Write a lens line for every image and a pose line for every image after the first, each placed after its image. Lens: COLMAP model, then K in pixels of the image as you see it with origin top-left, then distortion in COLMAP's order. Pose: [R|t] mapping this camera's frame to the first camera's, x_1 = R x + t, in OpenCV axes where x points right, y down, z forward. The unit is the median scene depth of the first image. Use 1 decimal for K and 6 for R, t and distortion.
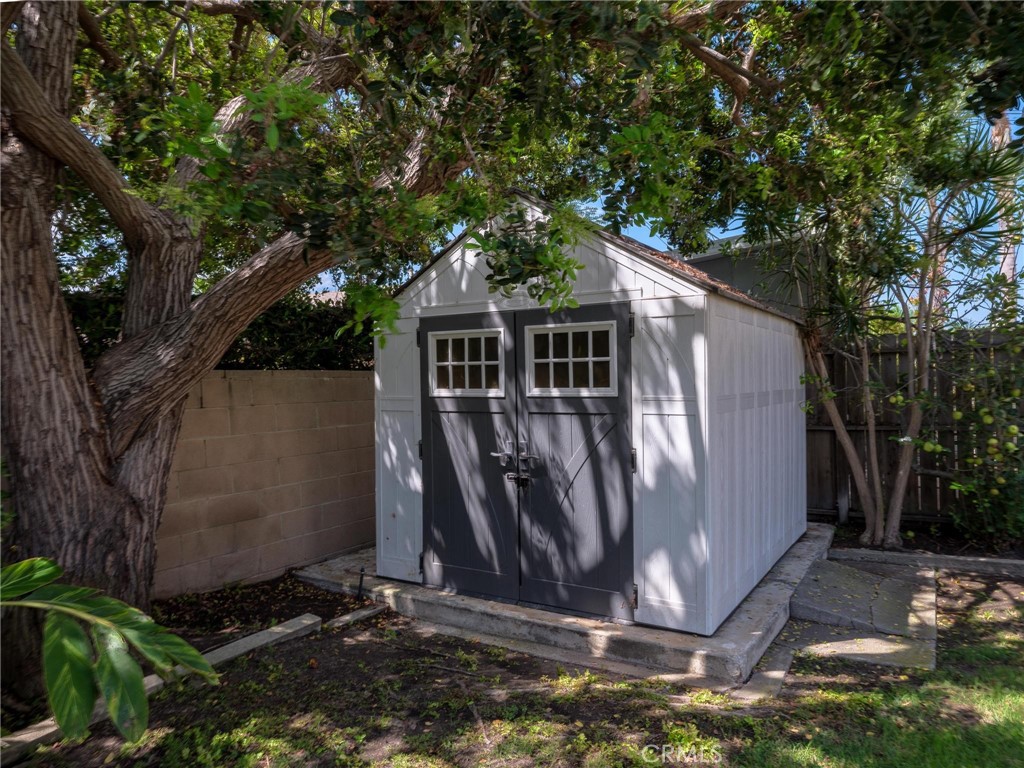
lens RADIAL K [[675.5, 0, 513.0], [0, 675.5, 382.2], [0, 0, 1]] dist [0.002615, 0.000354]
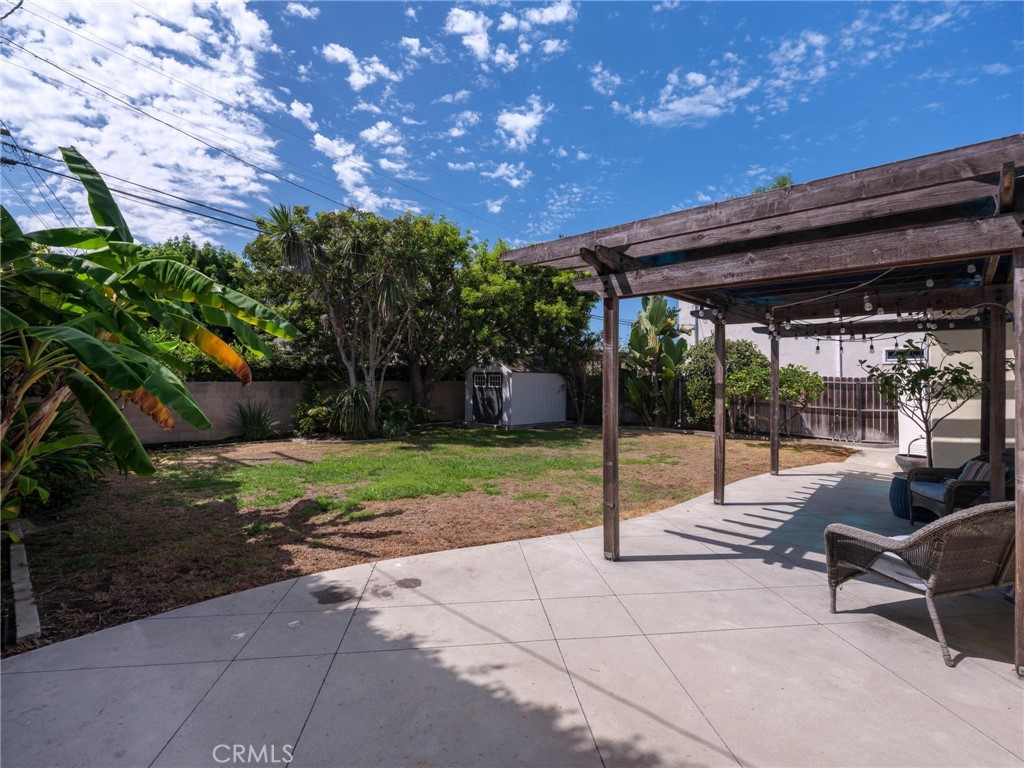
lens RADIAL K [[475.5, 0, 505.7], [0, 475.5, 375.3], [0, 0, 1]] dist [-0.002718, 0.000220]
pose [[0.982735, 0.027252, -0.183001, 0.953261], [-0.034201, 0.998805, -0.034921, 0.062022], [0.181831, 0.040576, 0.982492, -3.151994]]
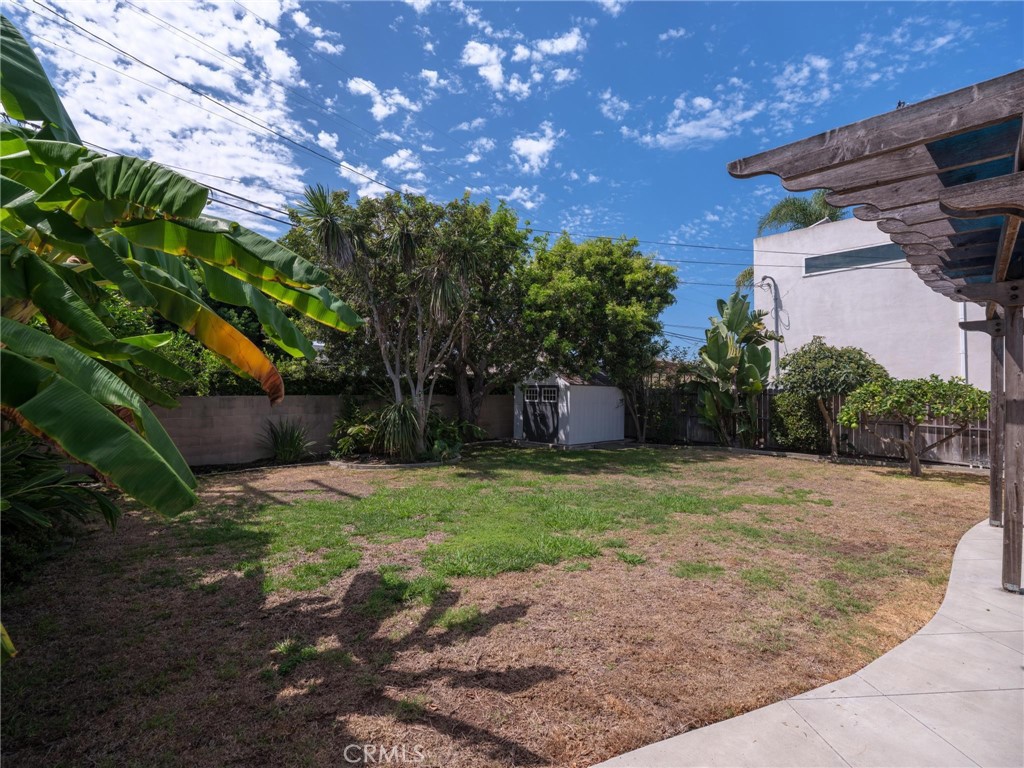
lens RADIAL K [[475.5, 0, 514.2], [0, 475.5, 390.5], [0, 0, 1]] dist [-0.002718, 0.000220]
pose [[0.974882, 0.028403, -0.220901, 0.651090], [-0.035968, 0.998894, -0.030298, 0.058048], [0.219797, 0.037483, 0.974825, -2.777998]]
